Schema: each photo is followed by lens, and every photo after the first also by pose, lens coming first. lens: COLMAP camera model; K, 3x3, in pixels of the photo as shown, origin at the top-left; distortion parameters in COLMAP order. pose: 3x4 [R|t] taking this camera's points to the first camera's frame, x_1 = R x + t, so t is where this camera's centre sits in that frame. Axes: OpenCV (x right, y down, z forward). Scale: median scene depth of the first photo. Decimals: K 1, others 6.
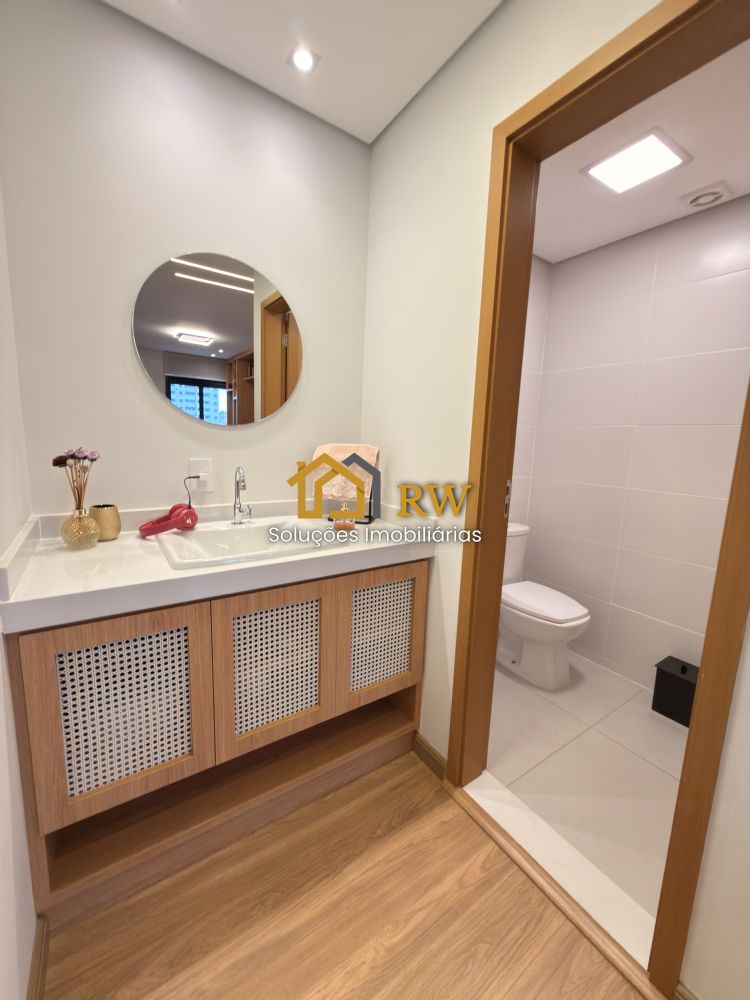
lens RADIAL K [[401.4, 0, 375.0], [0, 401.4, 502.7], [0, 0, 1]] dist [0.000857, 0.000188]
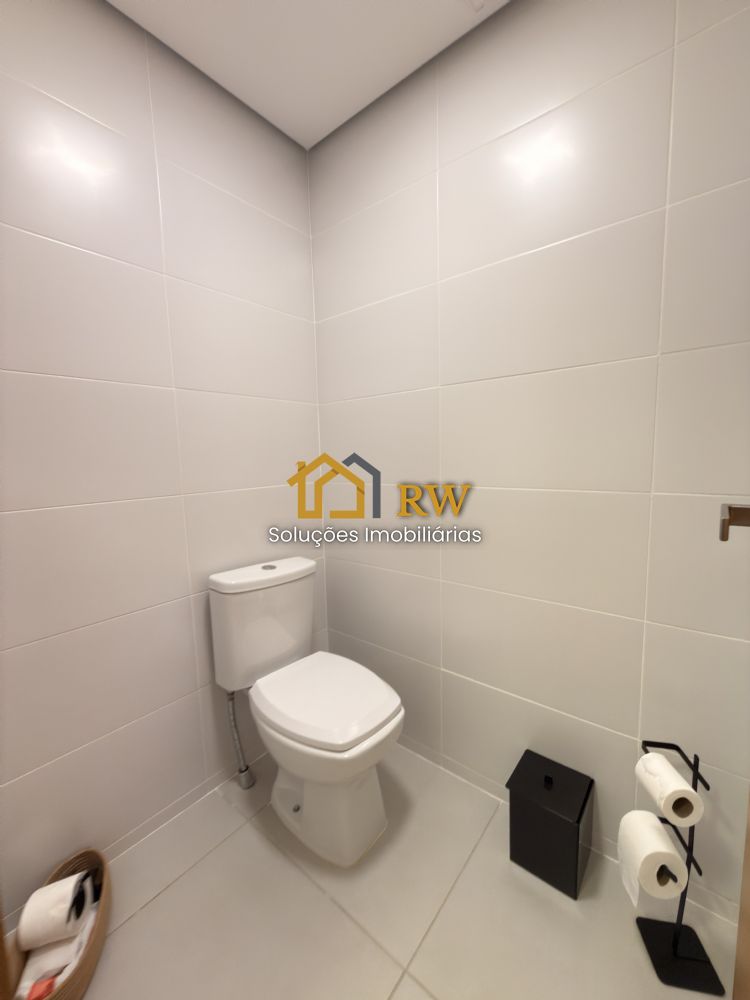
lens RADIAL K [[401.4, 0, 375.3], [0, 401.4, 495.3], [0, 0, 1]] dist [0.000857, 0.000188]
pose [[0.956067, -0.087094, 0.279911, 0.342514], [0.099204, 0.994634, -0.029361, -0.016891], [-0.275852, 0.055839, 0.959577, 0.412290]]
